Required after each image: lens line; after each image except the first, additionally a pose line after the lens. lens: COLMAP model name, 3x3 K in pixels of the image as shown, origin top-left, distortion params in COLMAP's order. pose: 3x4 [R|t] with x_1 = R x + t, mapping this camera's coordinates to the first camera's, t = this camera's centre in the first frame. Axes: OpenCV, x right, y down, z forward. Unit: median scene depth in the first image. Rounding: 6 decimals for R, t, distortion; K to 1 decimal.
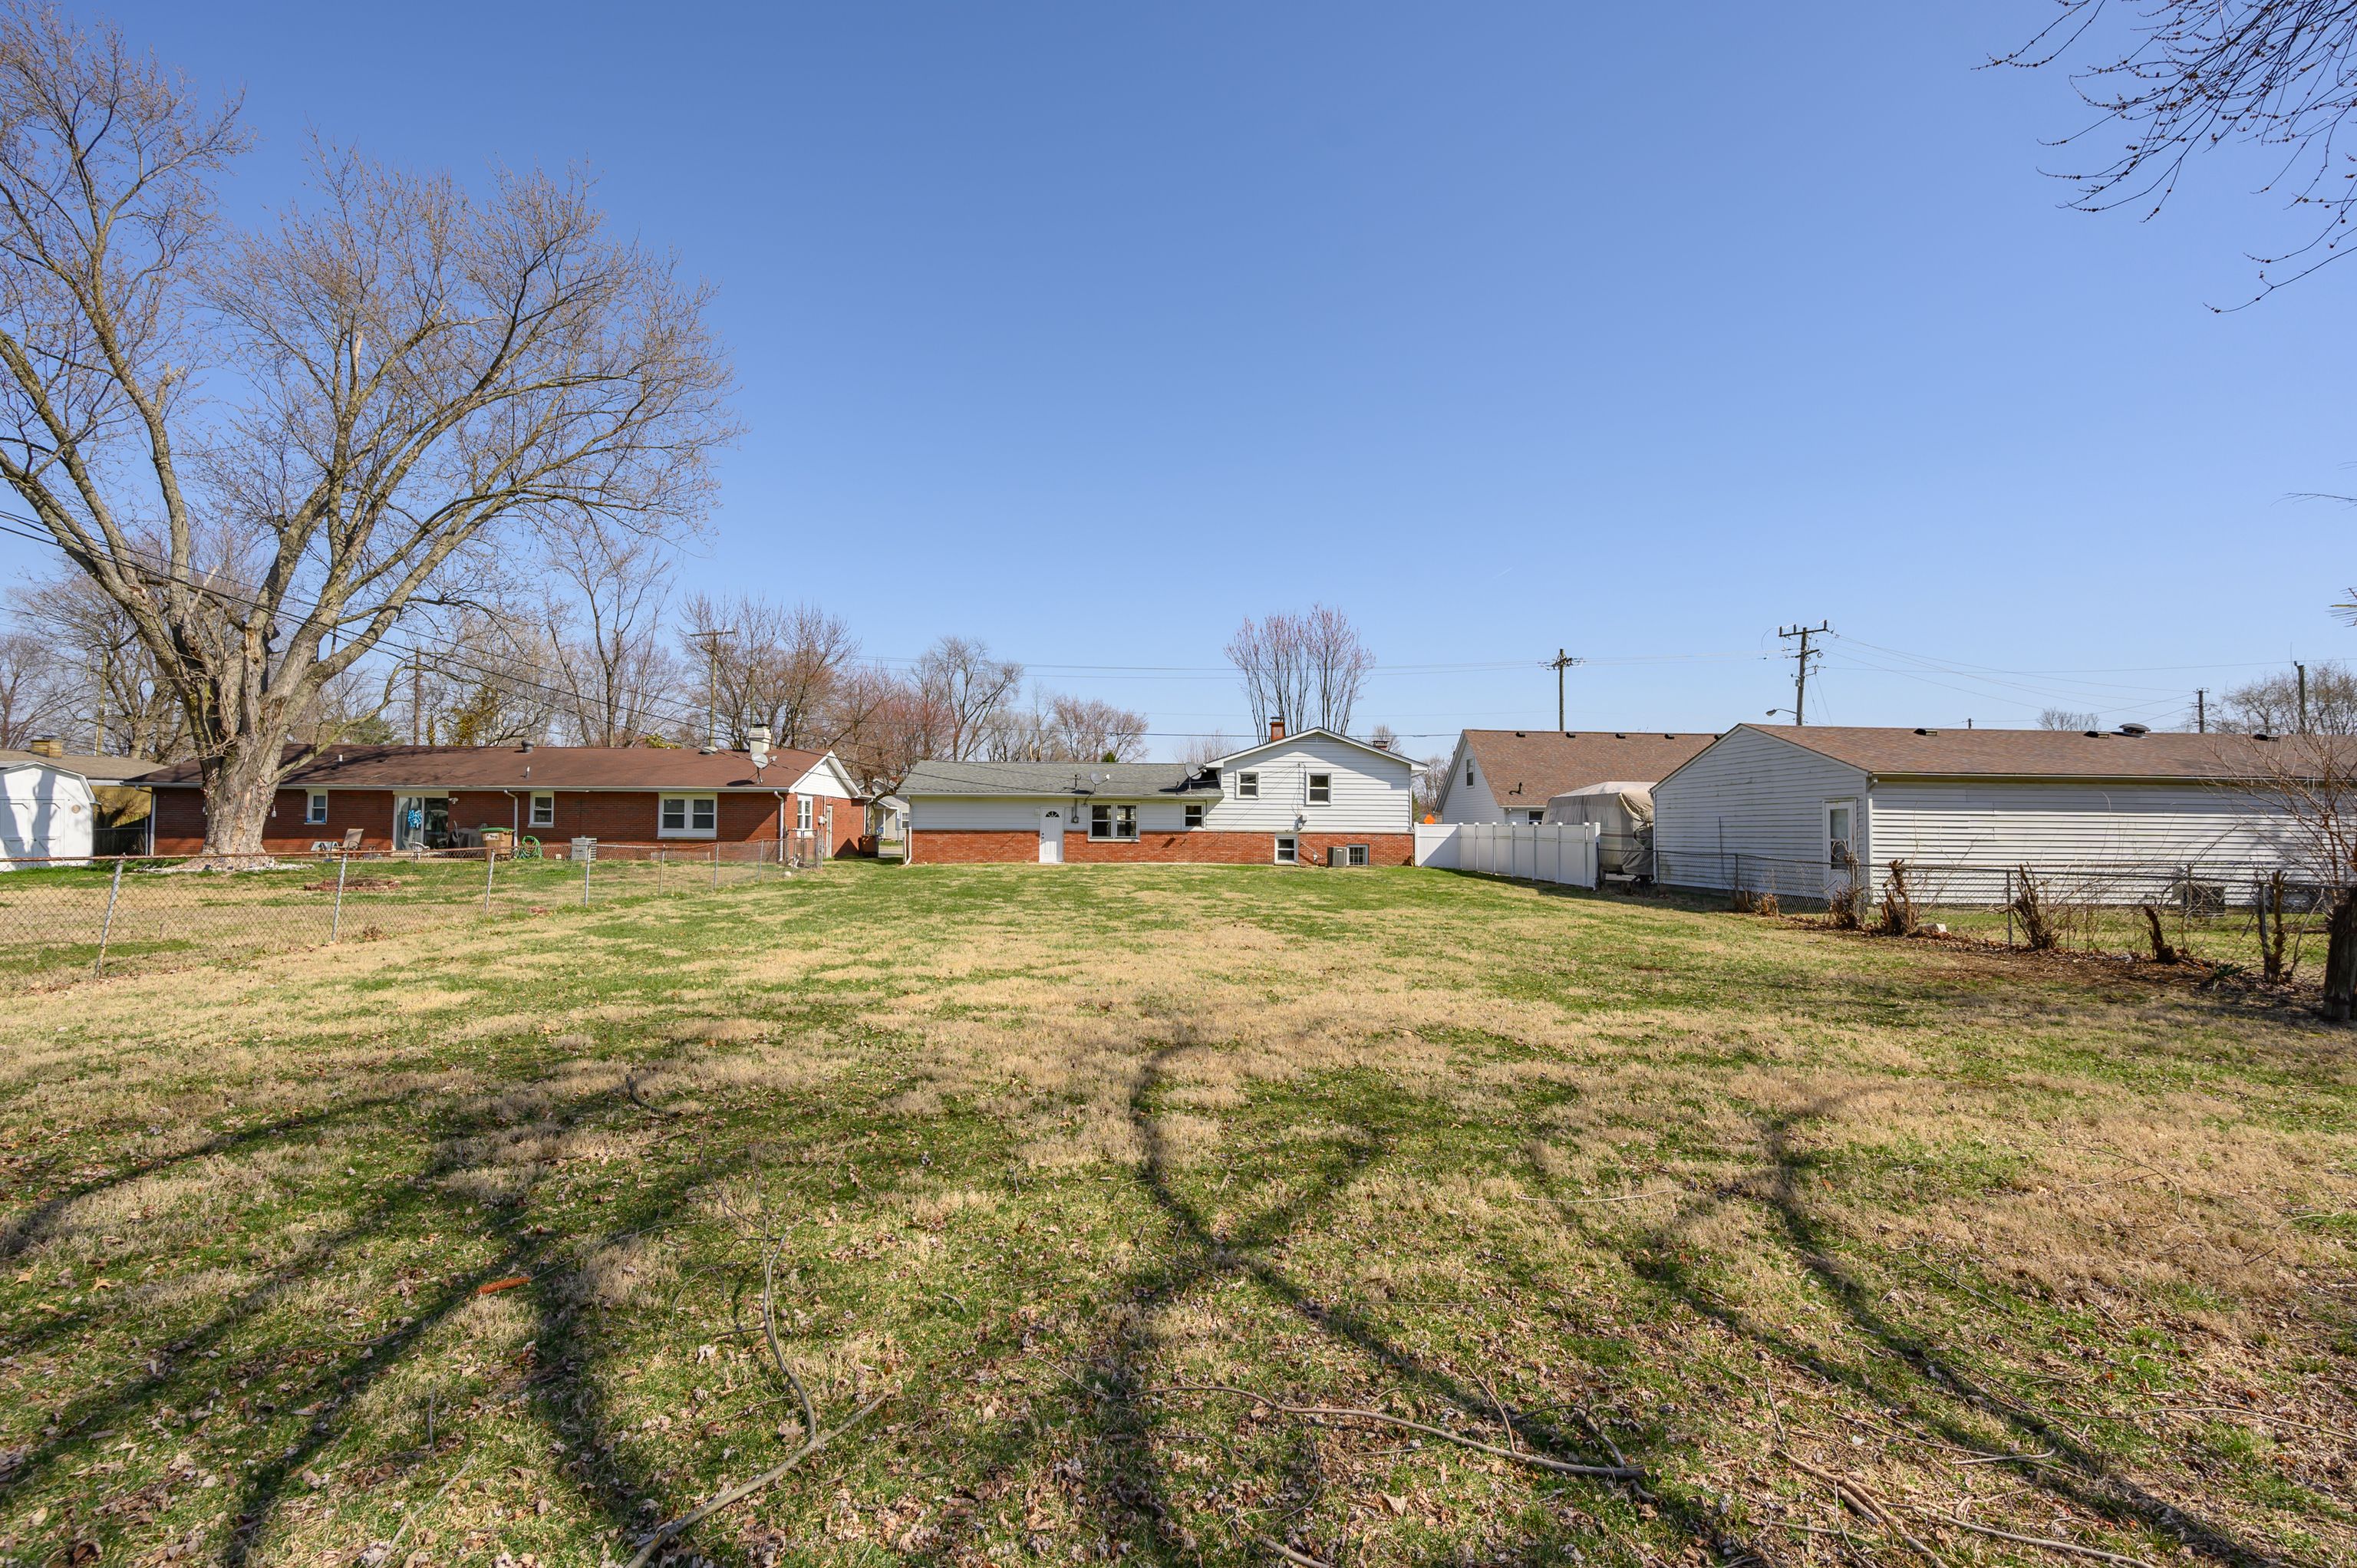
lens RADIAL K [[996.4, 0, 1175.9], [0, 996.4, 792.1], [0, 0, 1]] dist [-0.007025, 0.000580]
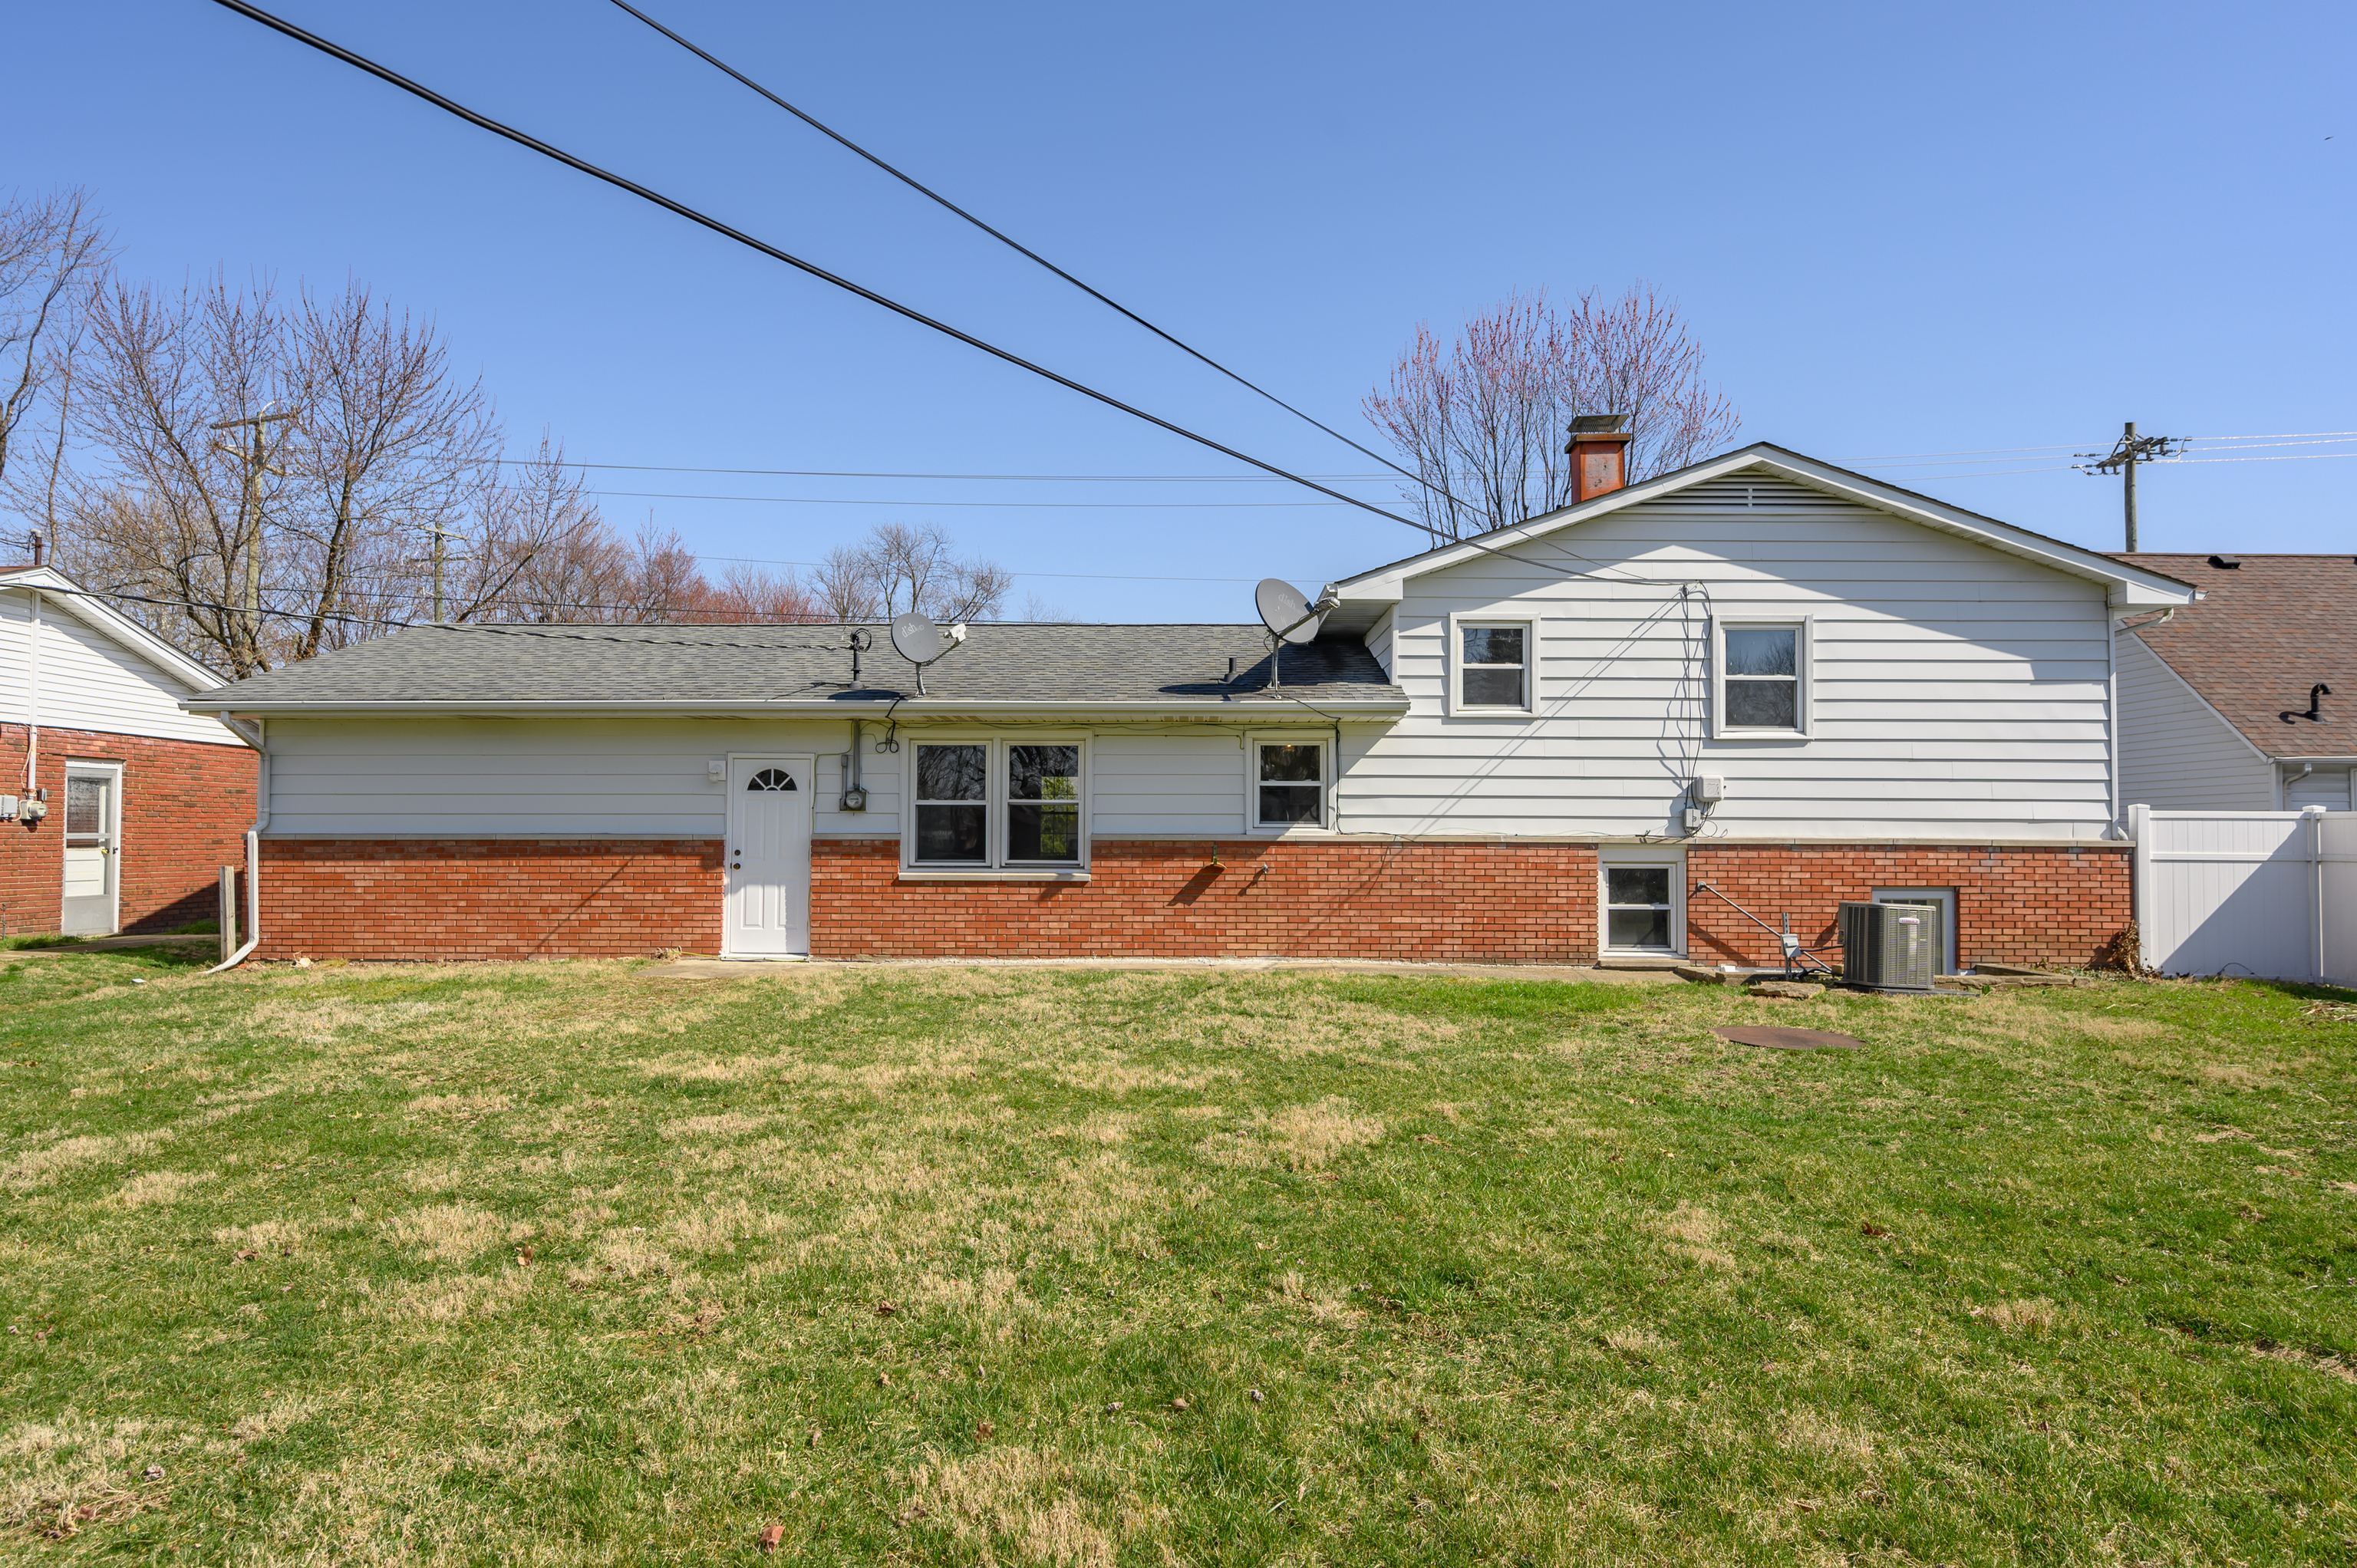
lens RADIAL K [[1361.4, 0, 1182.1], [0, 1361.4, 786.5], [0, 0, 1]] dist [0.002018, -0.000034]
pose [[0.998124, -0.006451, -0.060889, 0.010718], [0.006387, 0.999979, -0.001233, 0.024728], [0.060896, 0.000842, 0.998144, 0.627705]]
